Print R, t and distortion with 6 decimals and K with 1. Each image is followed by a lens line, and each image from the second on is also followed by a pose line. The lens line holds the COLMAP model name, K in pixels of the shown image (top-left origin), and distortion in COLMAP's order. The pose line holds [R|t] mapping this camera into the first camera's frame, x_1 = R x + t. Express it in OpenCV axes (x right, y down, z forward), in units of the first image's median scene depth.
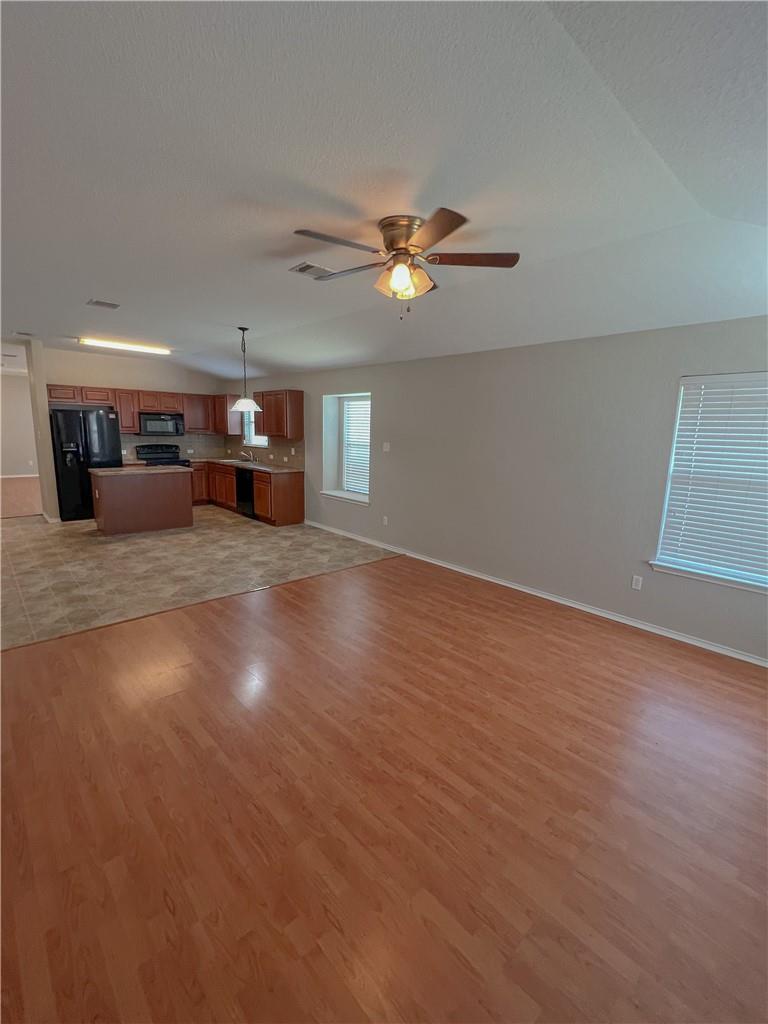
lens RADIAL K [[445.3, 0, 384.0], [0, 445.3, 512.0], [0, 0, 1]] dist [-0.001006, 0.000133]
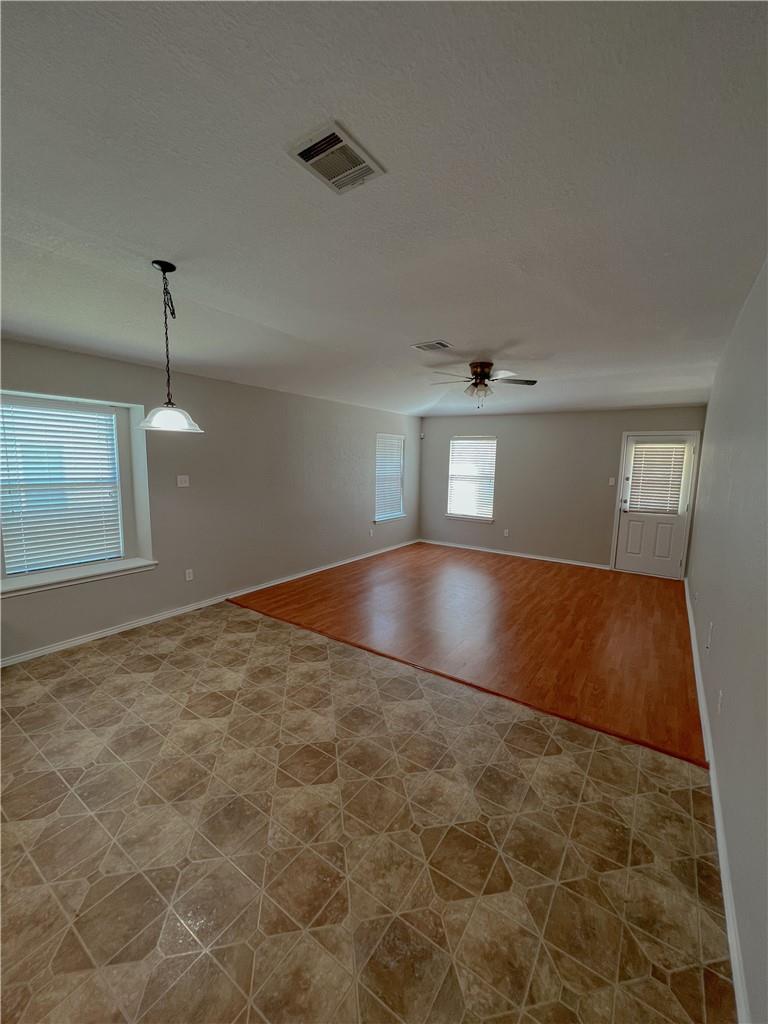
lens RADIAL K [[408.3, 0, 387.2], [0, 408.3, 510.1], [0, 0, 1]] dist [0.000171, 0.000553]
pose [[-0.213480, -0.152397, 0.964988, -0.838260], [0.153951, 0.970169, 0.187273, -0.192811], [-0.964741, 0.188540, -0.183650, 0.881664]]
